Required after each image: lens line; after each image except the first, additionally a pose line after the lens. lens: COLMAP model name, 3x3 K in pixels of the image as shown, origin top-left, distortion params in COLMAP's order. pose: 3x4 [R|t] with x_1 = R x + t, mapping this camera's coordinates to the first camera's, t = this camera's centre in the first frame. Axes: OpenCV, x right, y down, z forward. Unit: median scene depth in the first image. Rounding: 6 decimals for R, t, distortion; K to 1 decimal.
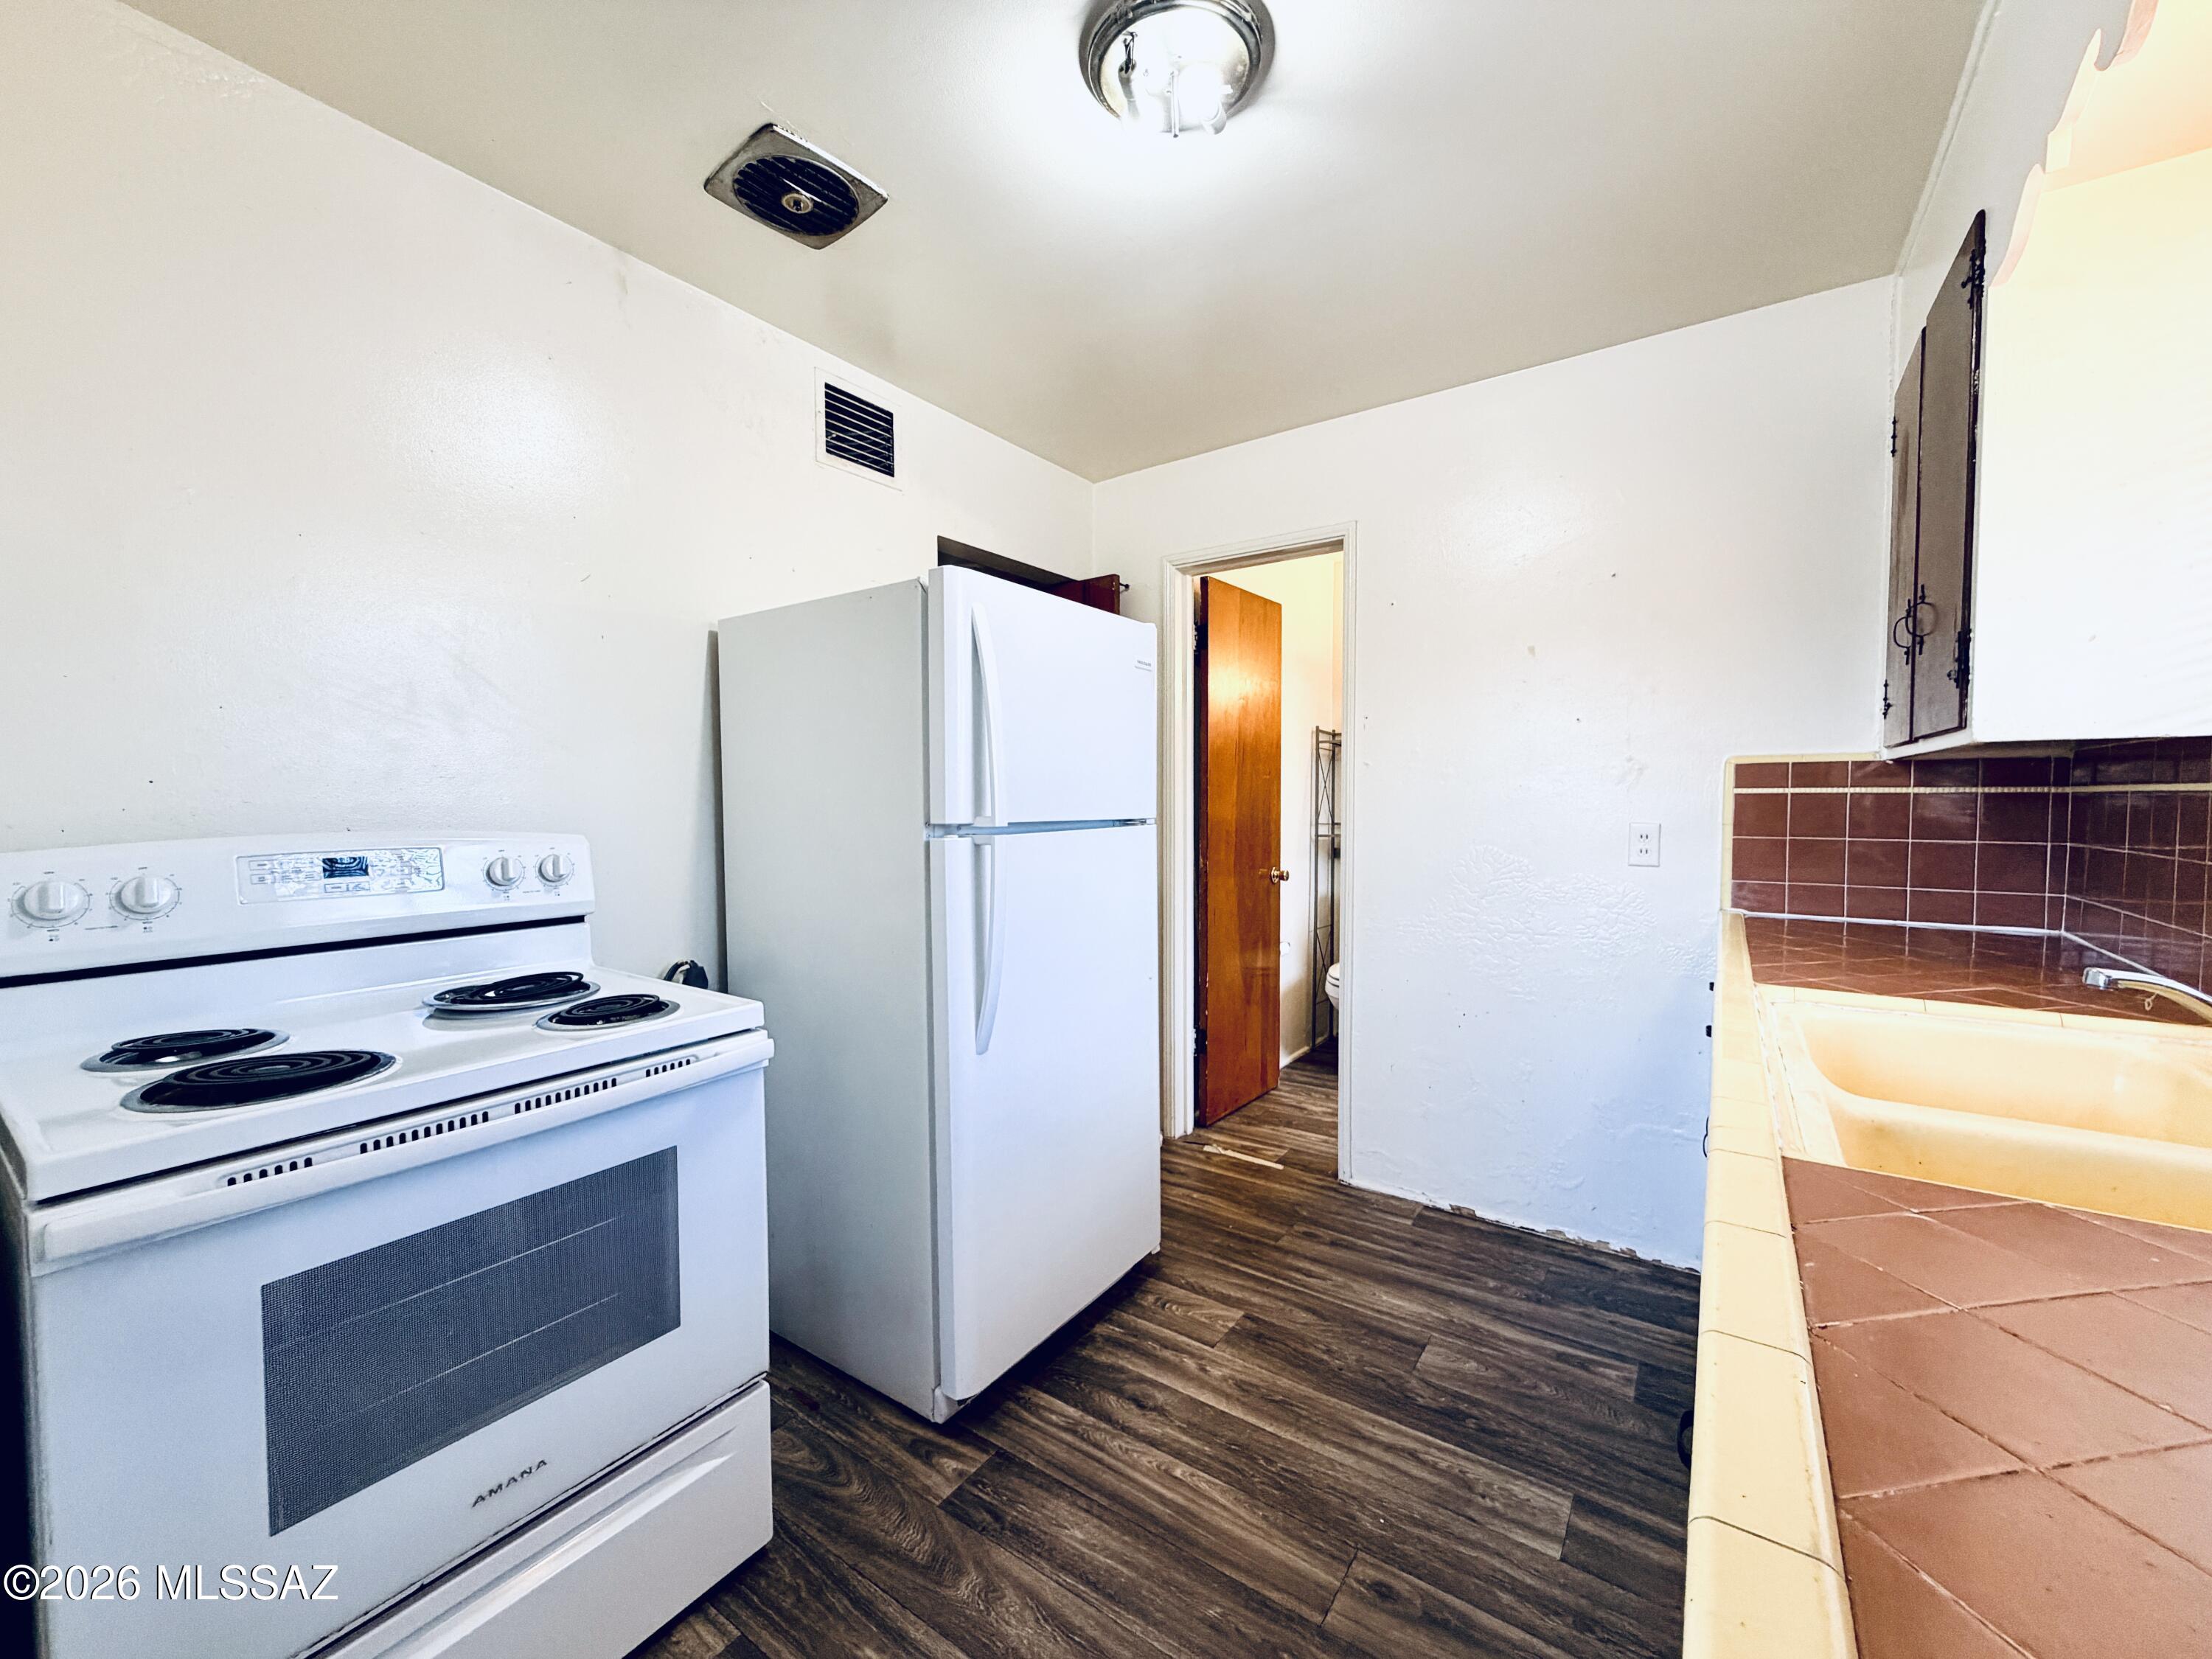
lens RADIAL K [[887.8, 0, 1091.6], [0, 887.8, 819.2], [0, 0, 1]] dist [-0.002756, 0.001104]
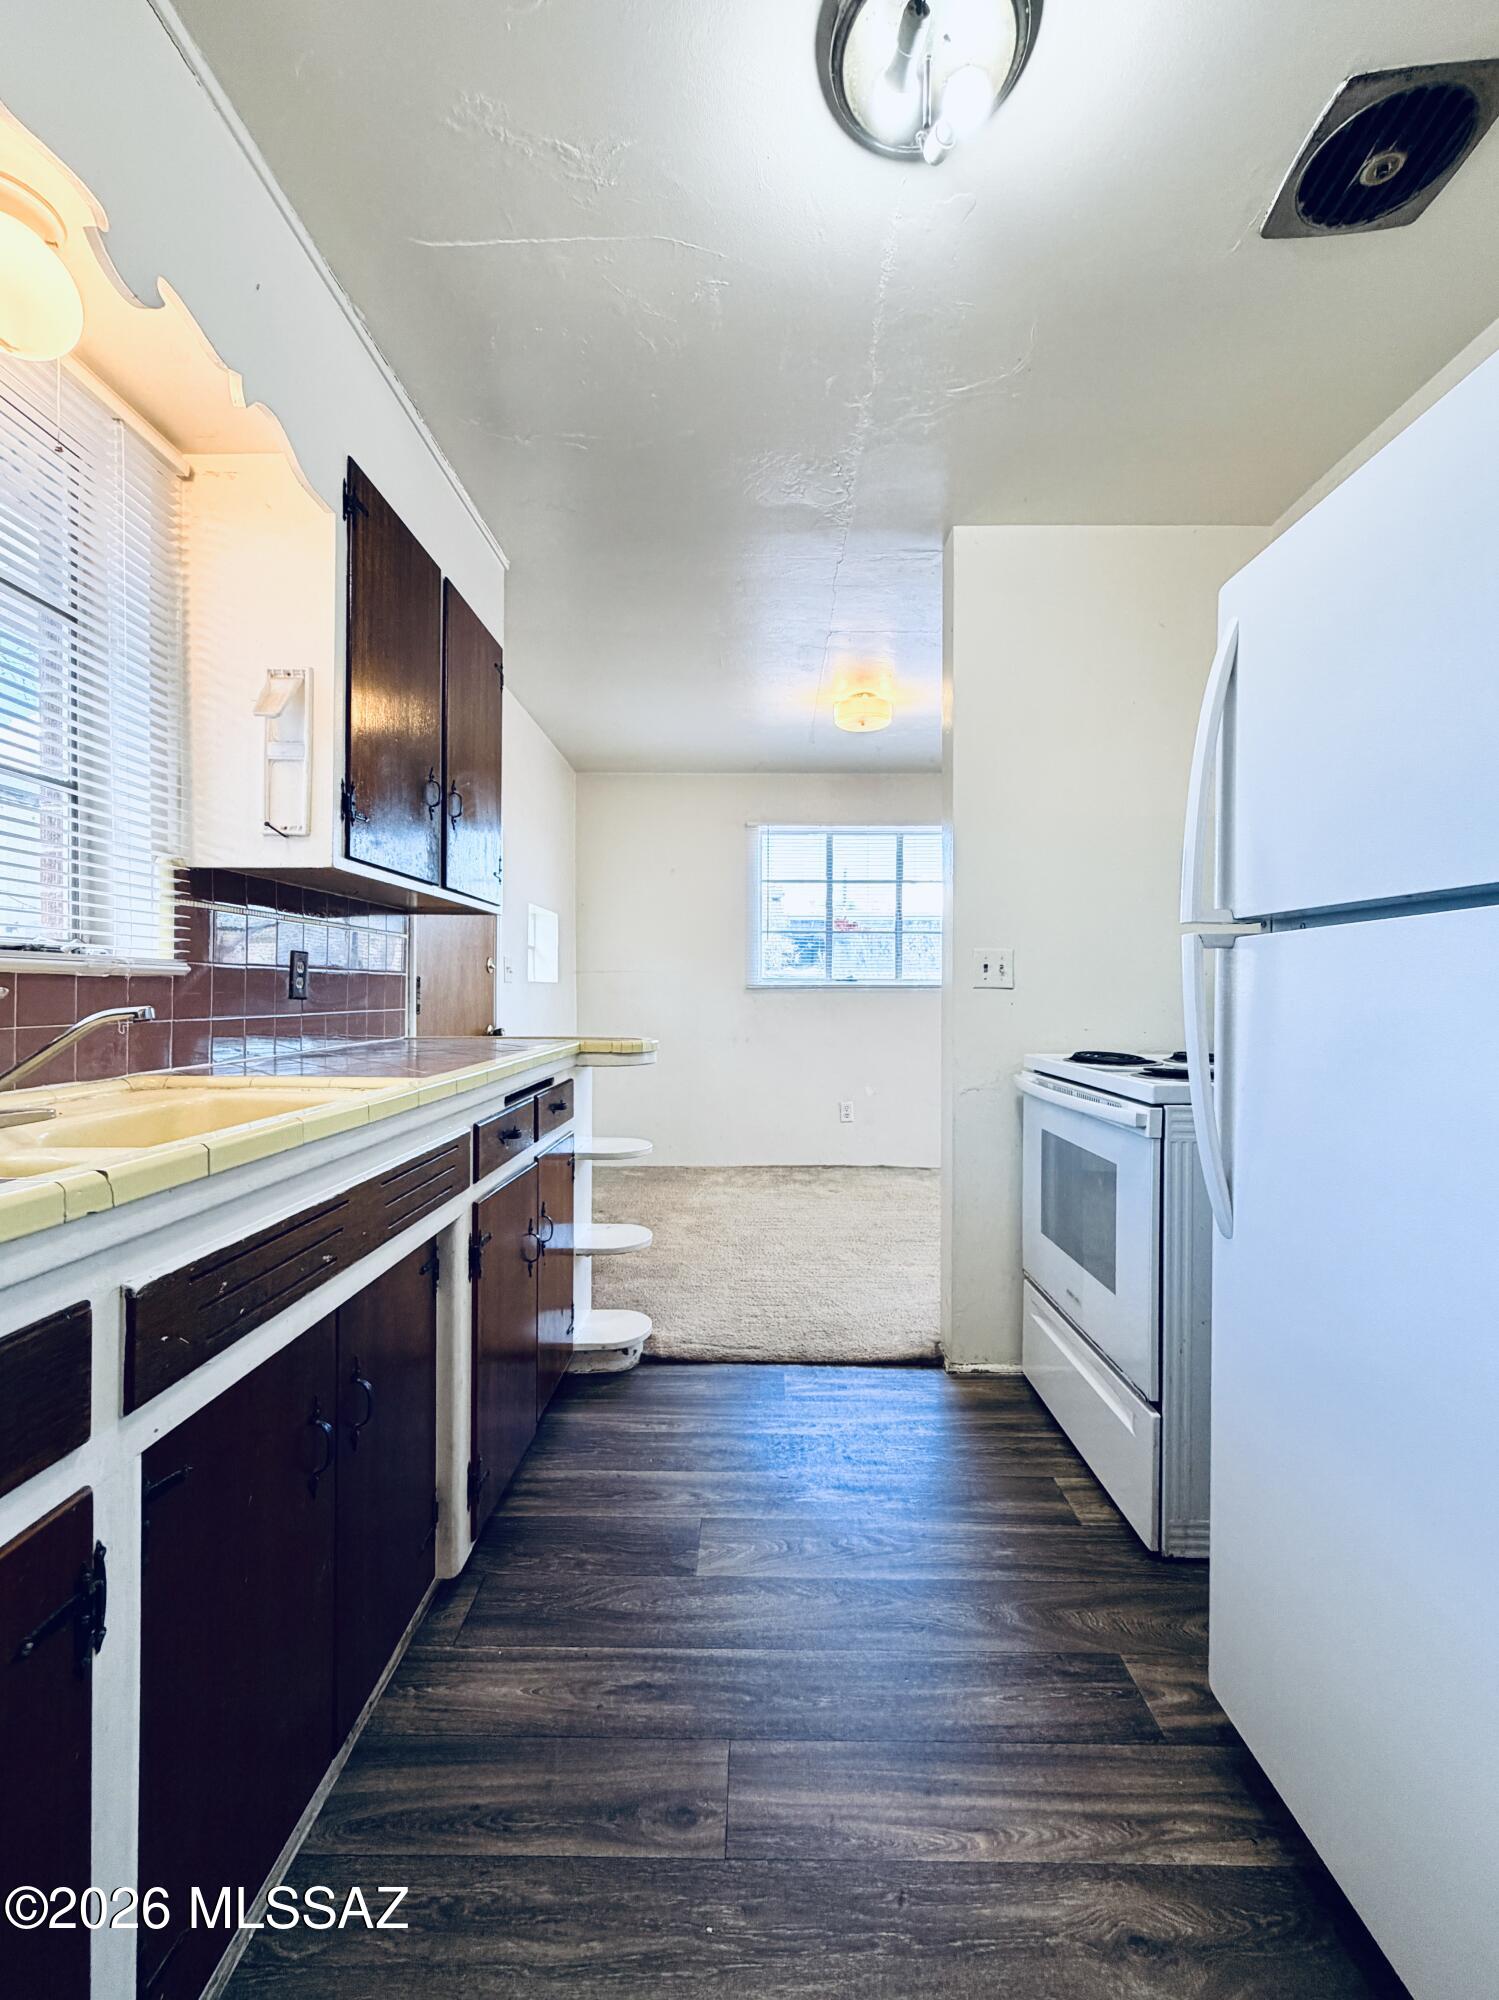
lens RADIAL K [[802.7, 0, 743.1], [0, 802.7, 998.2], [0, 0, 1]] dist [-0.002756, 0.001104]
pose [[-0.820738, 0.001873, -0.571301, 0.636500], [-0.022773, 0.999093, 0.035993, 0.061186], [0.570850, 0.042551, -0.819951, 1.444223]]
